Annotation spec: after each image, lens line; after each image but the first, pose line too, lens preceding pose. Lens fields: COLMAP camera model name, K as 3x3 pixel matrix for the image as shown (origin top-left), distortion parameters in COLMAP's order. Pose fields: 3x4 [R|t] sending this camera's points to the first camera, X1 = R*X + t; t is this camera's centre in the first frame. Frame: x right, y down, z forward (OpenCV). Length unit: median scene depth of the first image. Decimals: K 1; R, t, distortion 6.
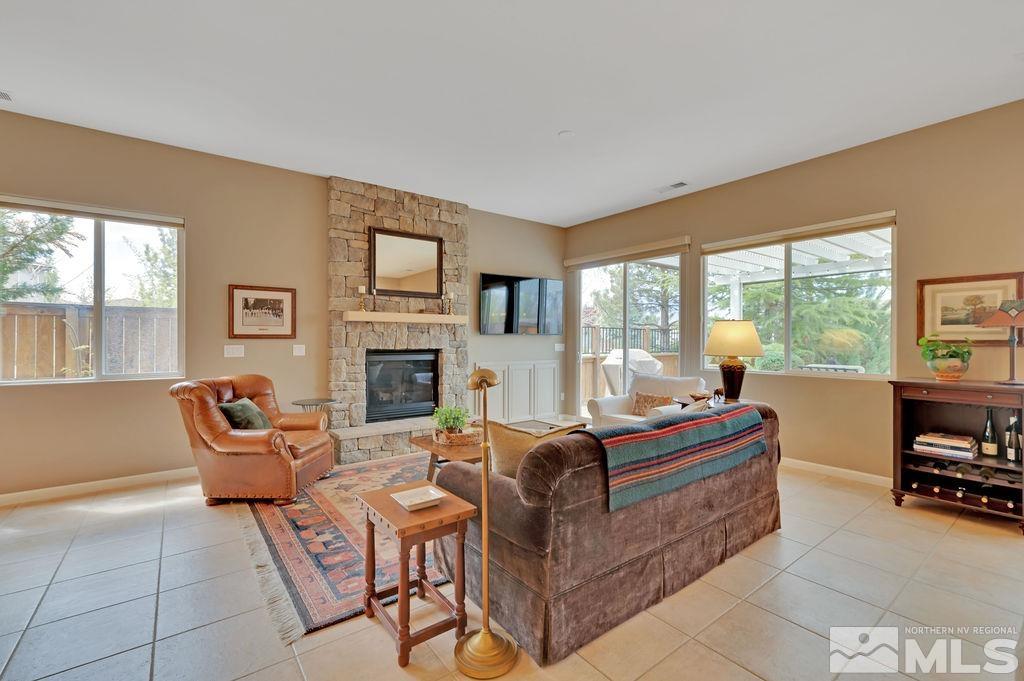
lens RADIAL K [[448.4, 0, 514.9], [0, 448.4, 338.7], [0, 0, 1]] dist [0.004267, -0.001653]
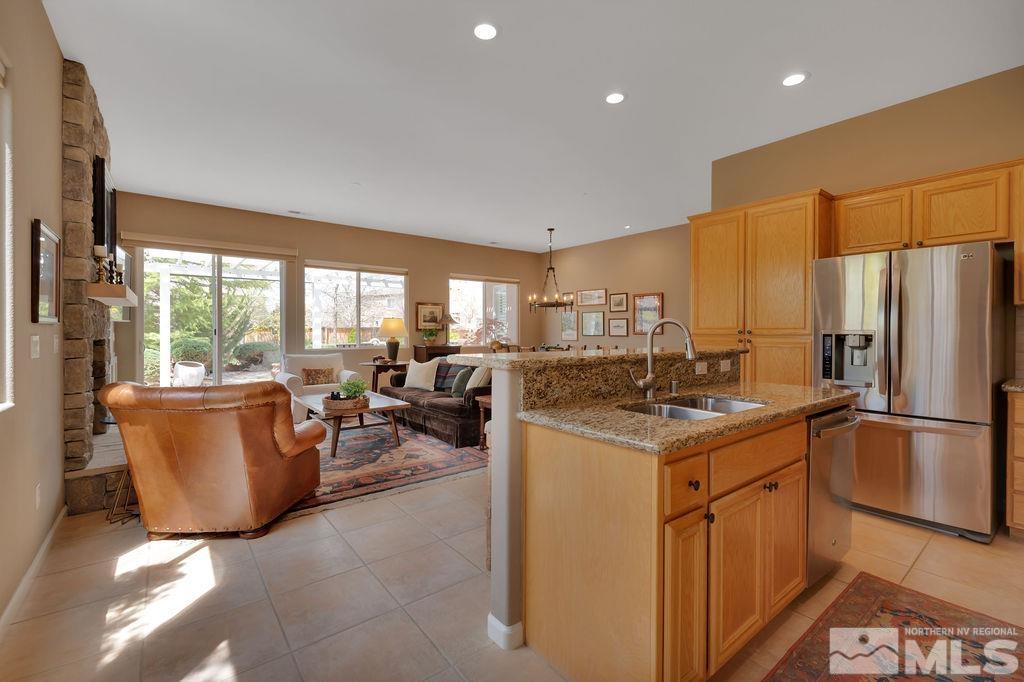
lens RADIAL K [[448.4, 0, 512.5], [0, 448.4, 337.6], [0, 0, 1]] dist [0.004267, -0.001653]
pose [[-0.002194, -0.020331, 0.999791, -1.353973], [-0.004045, 0.999785, 0.020322, -0.000013], [-0.999989, -0.004000, -0.002276, 0.508030]]
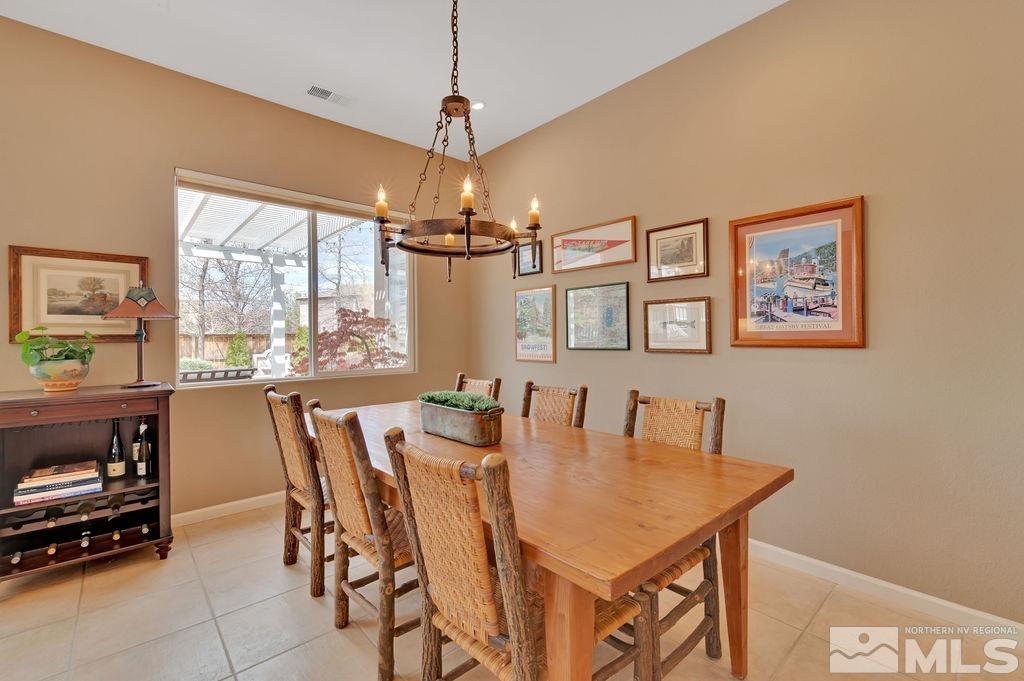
lens RADIAL K [[448.4, 0, 514.4], [0, 448.4, 335.7], [0, 0, 1]] dist [0.004267, -0.001653]
pose [[-0.068142, -0.005410, 0.997661, 0.175723], [0.005119, 0.999970, 0.005772, 0.003380], [-0.997663, 0.005500, -0.068112, 0.293923]]
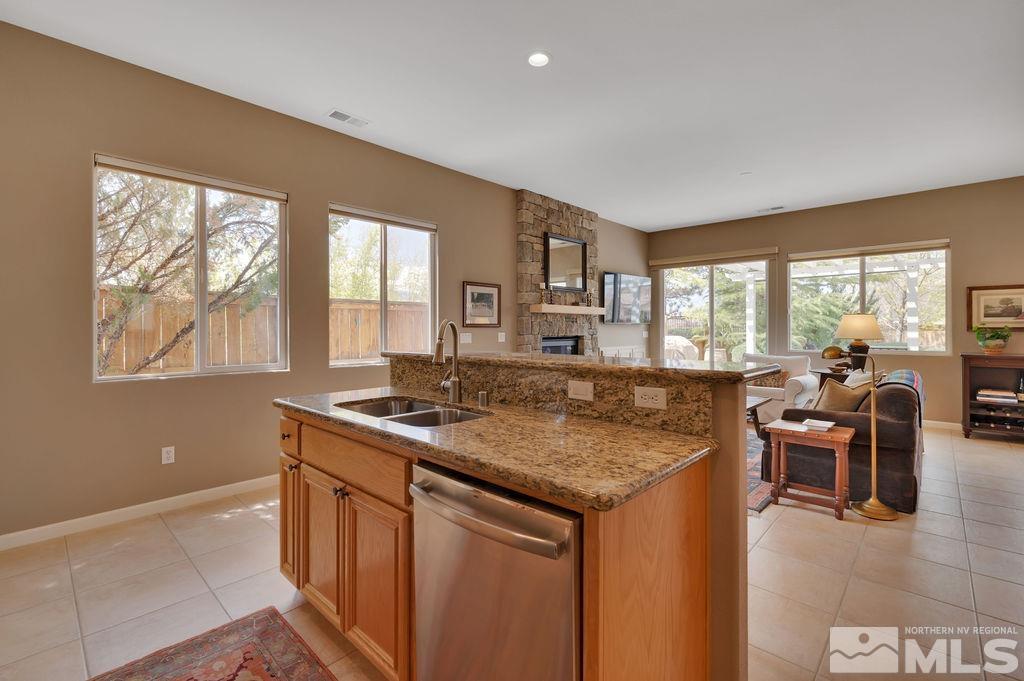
lens RADIAL K [[448.4, 0, 516.8], [0, 448.4, 325.8], [0, 0, 1]] dist [0.004267, -0.001653]
pose [[0.985087, -0.001509, 0.172050, -0.805750], [0.001894, 0.999996, -0.002072, -0.001955], [-0.172046, 0.002367, 0.985086, -0.199044]]
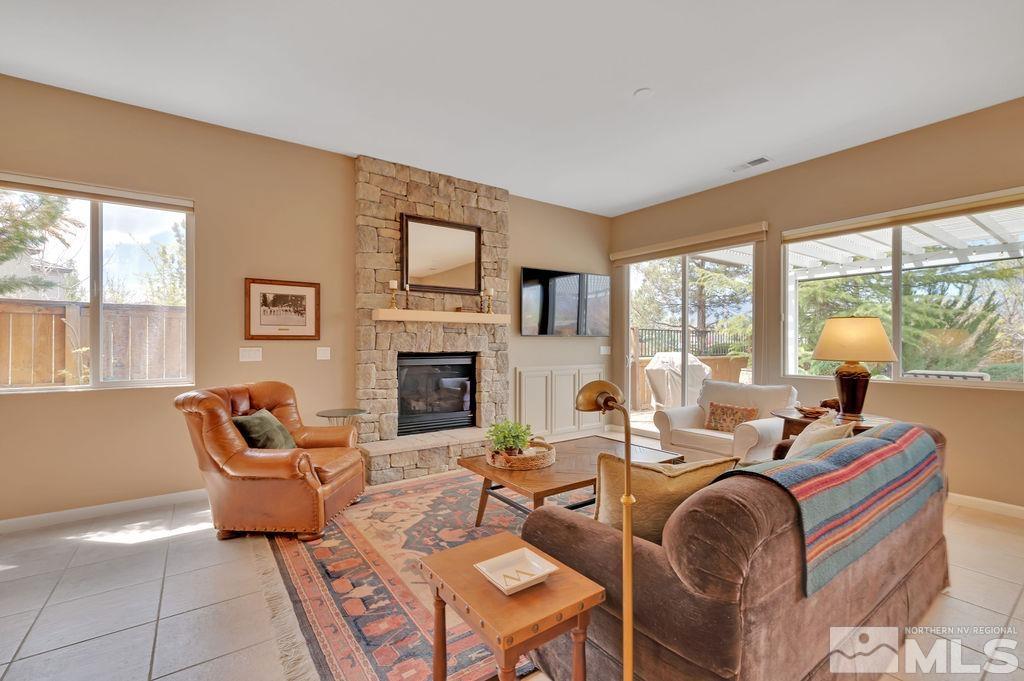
lens RADIAL K [[448.4, 0, 513.9], [0, 448.4, 342.2], [0, 0, 1]] dist [0.004267, -0.001653]
pose [[0.999544, -0.000118, -0.030194, -0.102577], [0.000147, 1.000000, 0.000952, 0.003832], [0.030194, -0.000956, 0.999544, 0.167275]]
